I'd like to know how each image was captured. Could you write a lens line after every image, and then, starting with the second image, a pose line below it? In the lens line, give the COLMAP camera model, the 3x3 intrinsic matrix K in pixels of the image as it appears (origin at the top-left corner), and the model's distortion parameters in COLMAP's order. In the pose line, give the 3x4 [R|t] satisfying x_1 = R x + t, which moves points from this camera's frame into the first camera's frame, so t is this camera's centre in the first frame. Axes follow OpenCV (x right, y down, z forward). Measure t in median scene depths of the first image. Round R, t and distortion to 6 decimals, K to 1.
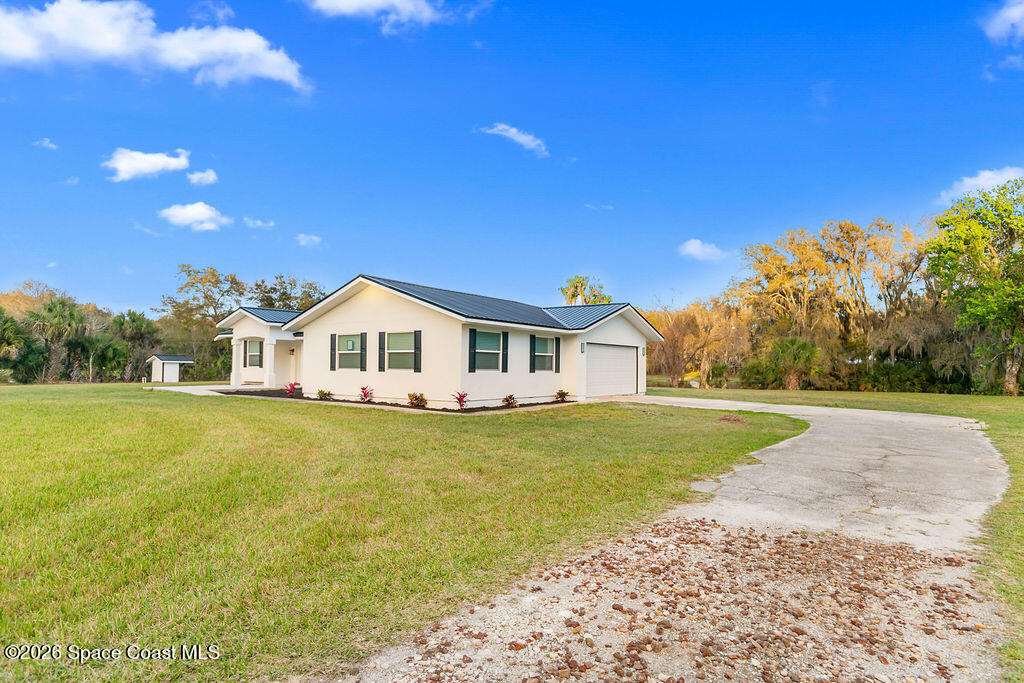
lens RADIAL K [[574.5, 0, 512.0], [0, 574.5, 341.5], [0, 0, 1]] dist [0.000663, 0.000186]
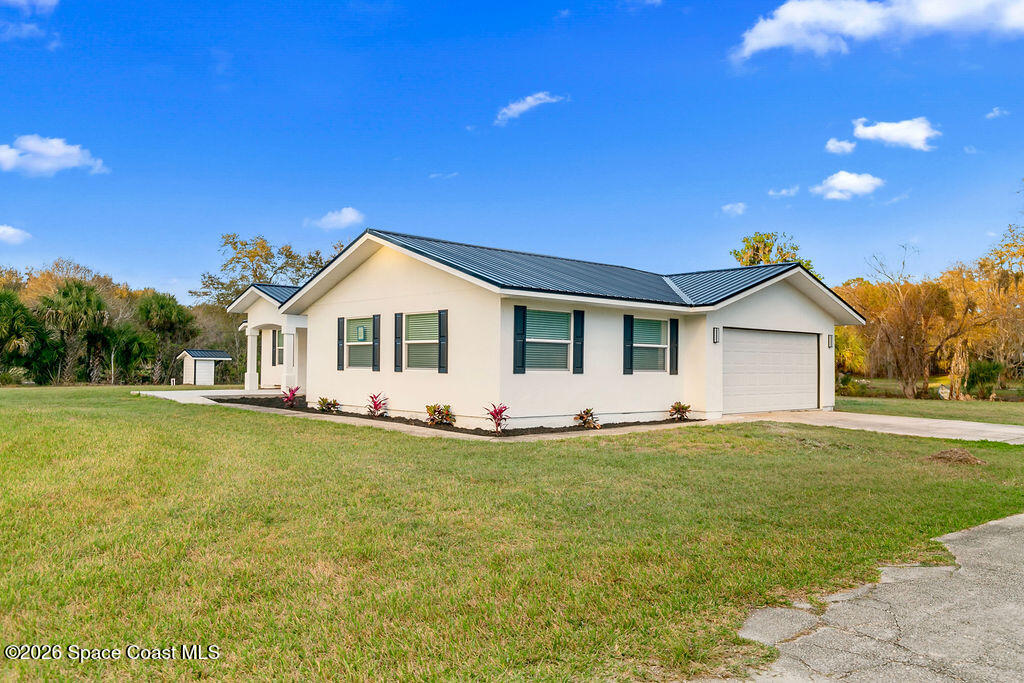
lens RADIAL K [[780.0, 0, 512.0], [0, 780.0, 341.5], [0, 0, 1]] dist [-0.001269, -0.002412]
pose [[0.976934, -0.004884, -0.213484, 0.090156], [0.007490, 0.999907, 0.011399, 0.006560], [0.213409, -0.012735, 0.976880, 0.120811]]
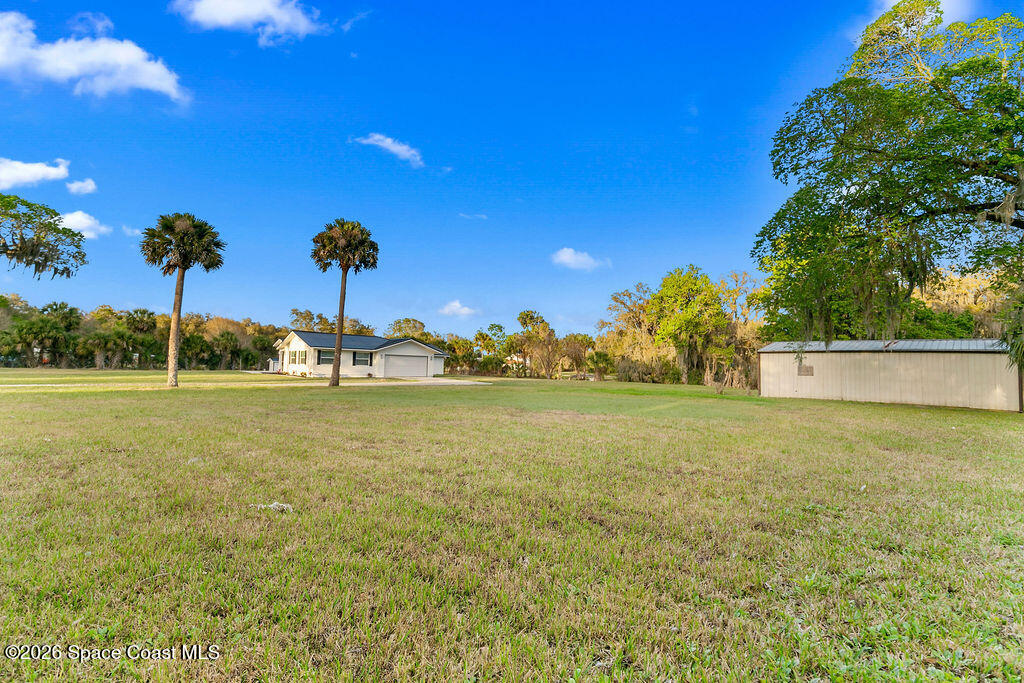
lens RADIAL K [[456.6, 0, 508.7], [0, 456.6, 342.3], [0, 0, 1]] dist [0.010635, -0.000036]
pose [[0.982746, 0.001811, -0.184951, 1.092861], [-0.004248, 0.999909, -0.012784, -0.031184], [0.184911, 0.013349, 0.982665, -0.932208]]
